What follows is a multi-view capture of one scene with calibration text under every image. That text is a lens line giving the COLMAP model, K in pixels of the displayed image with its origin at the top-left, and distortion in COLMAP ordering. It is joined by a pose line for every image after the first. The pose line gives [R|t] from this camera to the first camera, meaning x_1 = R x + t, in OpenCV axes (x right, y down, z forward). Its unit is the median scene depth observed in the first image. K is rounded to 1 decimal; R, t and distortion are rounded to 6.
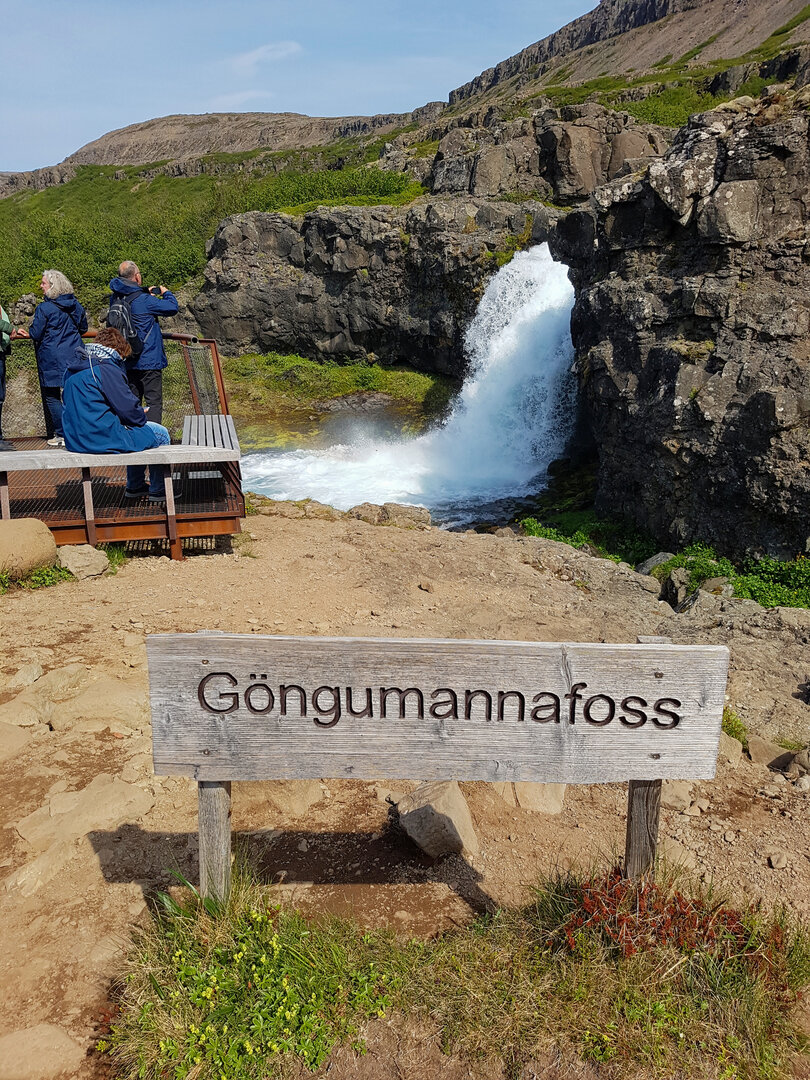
lens RADIAL K [[853.0, 0, 405.0], [0, 853.0, 540.0], [0, 0, 1]] dist [0.140289, -0.315691]
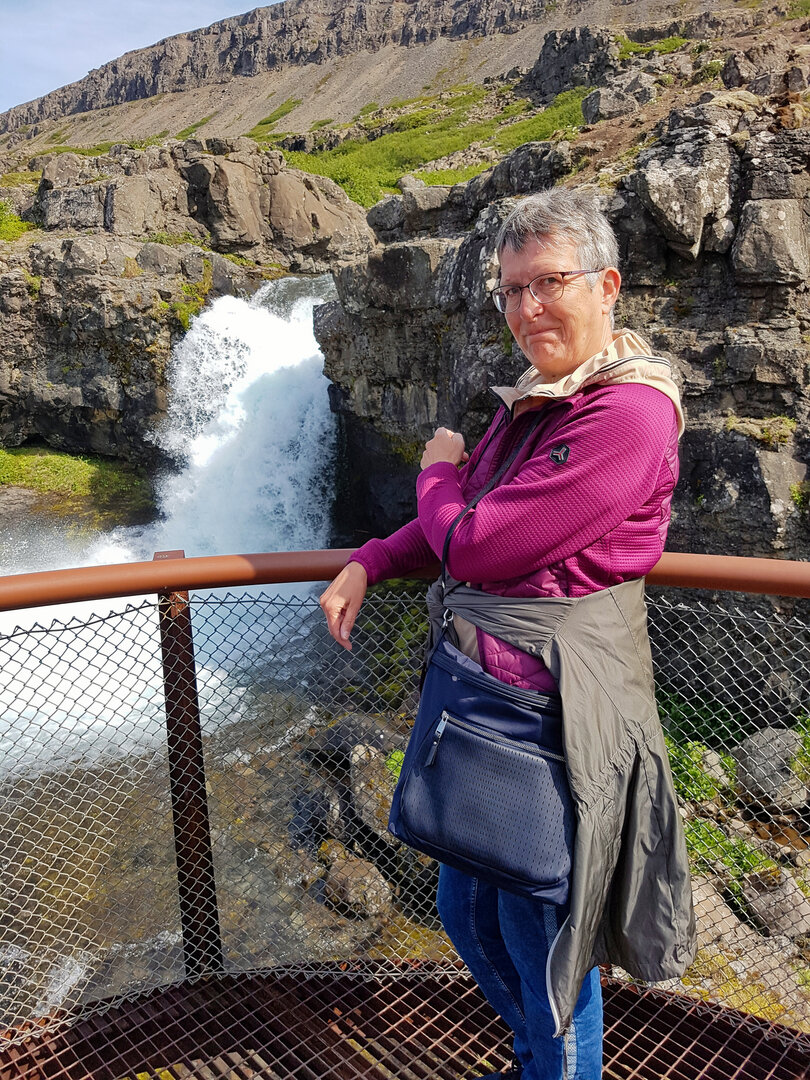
lens RADIAL K [[853.0, 0, 405.0], [0, 853.0, 540.0], [0, 0, 1]] dist [0.140289, -0.315691]
pose [[0.869894, -0.105343, 0.481858, -0.105974], [0.137635, 0.989964, -0.032048, -0.060046], [-0.473646, 0.094199, 0.875663, 0.214089]]
